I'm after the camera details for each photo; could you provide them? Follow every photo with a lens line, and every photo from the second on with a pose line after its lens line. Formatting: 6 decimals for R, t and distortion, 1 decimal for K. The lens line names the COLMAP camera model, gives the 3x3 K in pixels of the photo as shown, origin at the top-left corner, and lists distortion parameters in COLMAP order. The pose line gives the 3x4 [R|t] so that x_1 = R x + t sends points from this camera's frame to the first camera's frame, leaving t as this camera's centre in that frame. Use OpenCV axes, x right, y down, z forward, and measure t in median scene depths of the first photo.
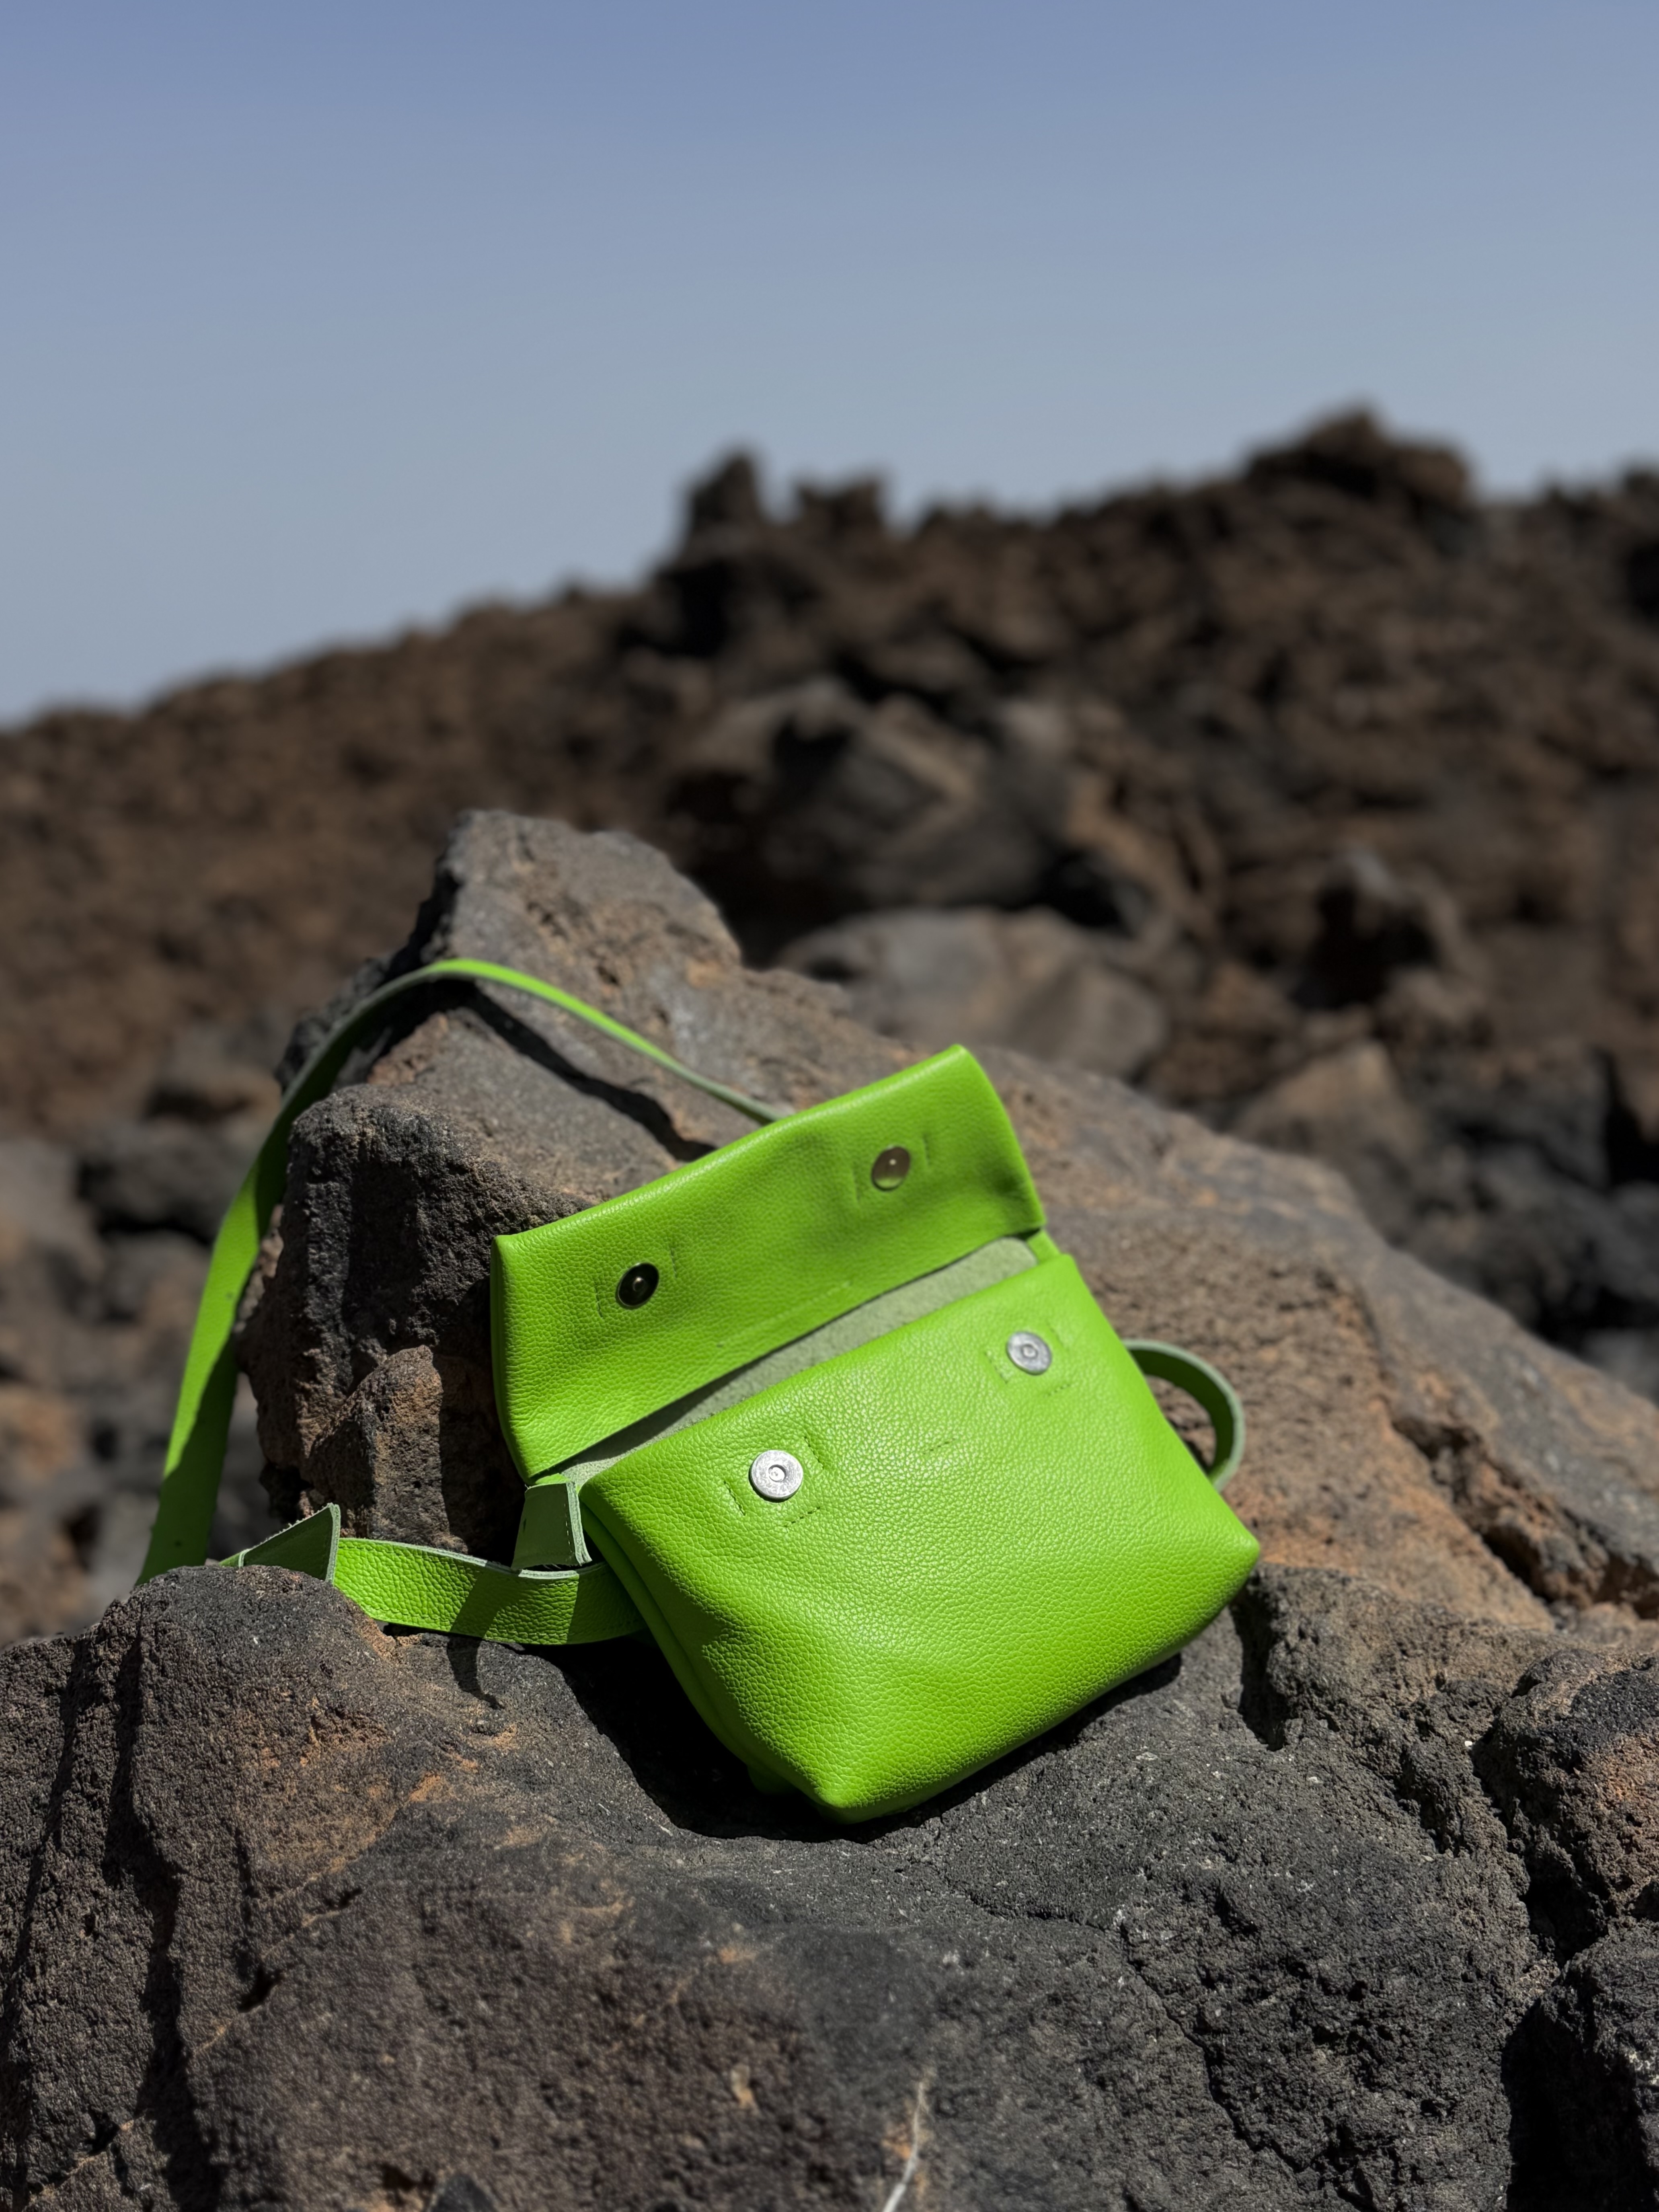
lens RADIAL K [[2417.8, 0, 722.3], [0, 2417.8, 1105.4], [0, 0, 1]] dist [-0.001879, 0.002327]
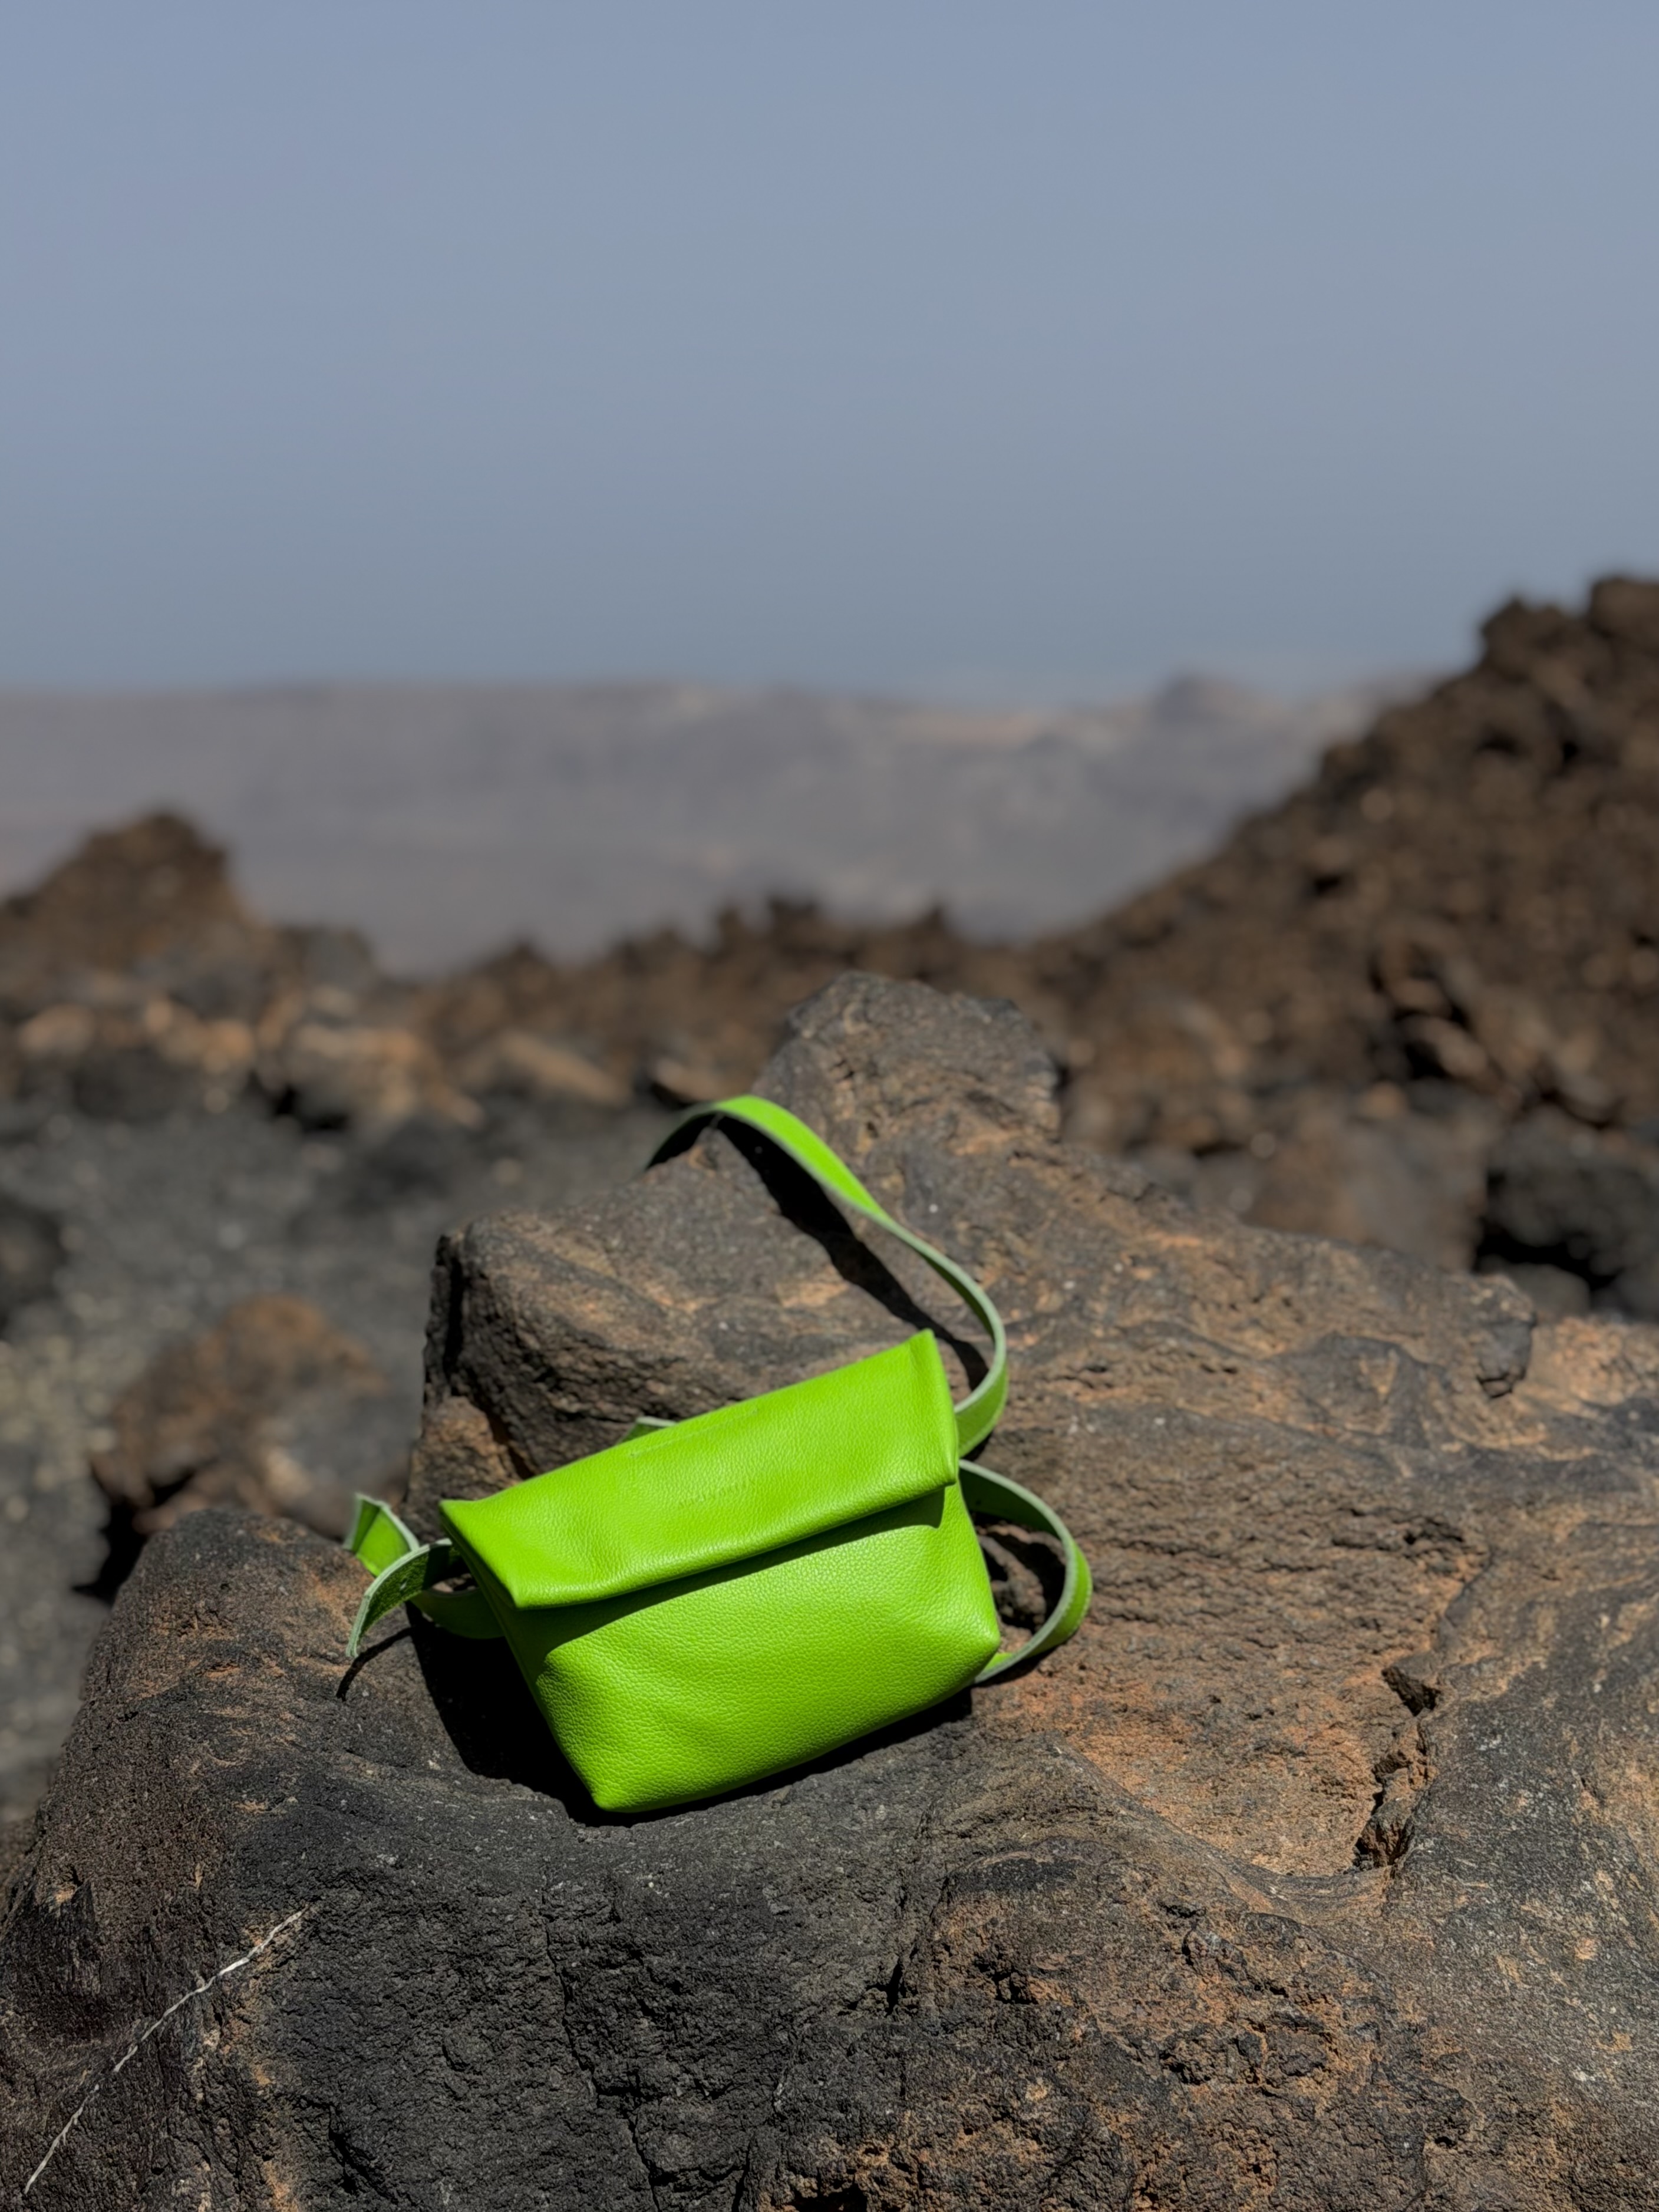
lens RADIAL K [[3330.4, 0, 835.1], [0, 3330.4, 1166.9], [0, 0, 1]] dist [0.129174, -0.023698]
pose [[0.797433, 0.163208, -0.580916, 1.148721], [-0.138001, 0.986539, 0.087730, -0.230218], [0.587415, 0.010208, 0.809222, -0.417504]]
